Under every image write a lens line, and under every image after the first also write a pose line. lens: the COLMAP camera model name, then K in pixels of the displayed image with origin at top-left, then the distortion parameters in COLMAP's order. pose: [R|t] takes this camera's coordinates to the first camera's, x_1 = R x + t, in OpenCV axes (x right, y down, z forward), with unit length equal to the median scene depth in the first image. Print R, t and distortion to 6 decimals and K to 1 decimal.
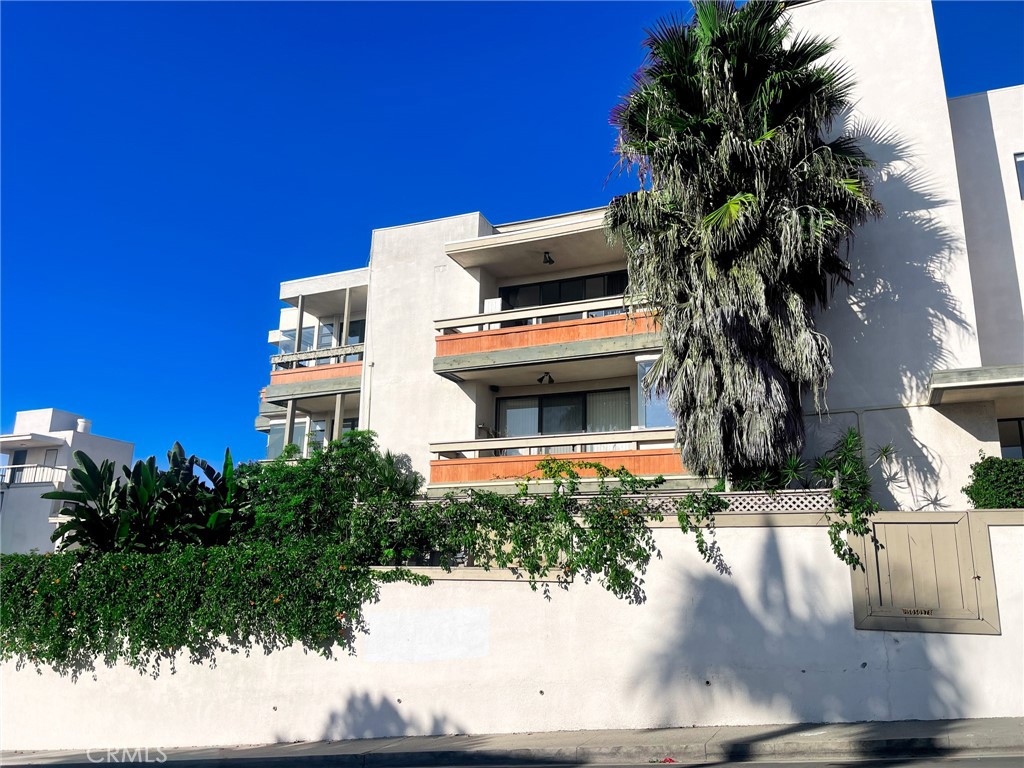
lens RADIAL K [[781.5, 0, 506.6], [0, 781.5, 389.1], [0, 0, 1]] dist [0.035303, -0.010647]
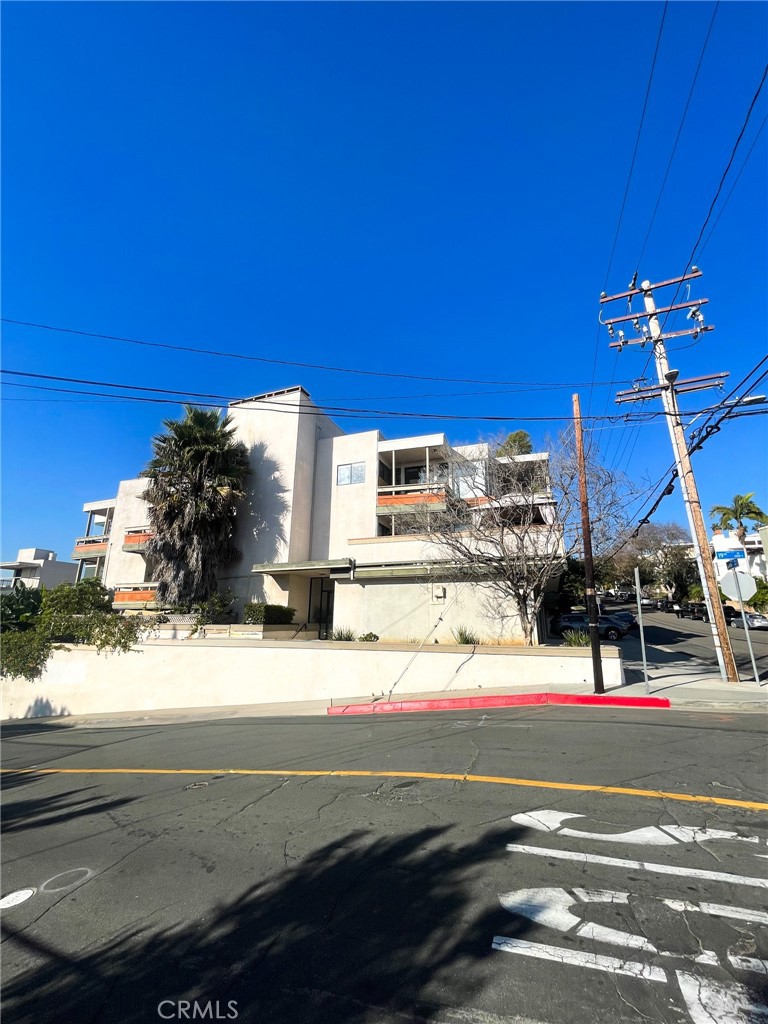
lens RADIAL K [[415.5, 0, 386.0], [0, 415.5, 509.1], [0, 0, 1]] dist [-0.002195, 0.000110]
pose [[0.999015, -0.004898, 0.044104, 0.809570], [0.005573, 0.999869, -0.015205, -0.158838], [-0.044024, 0.015436, 0.998911, -0.304639]]
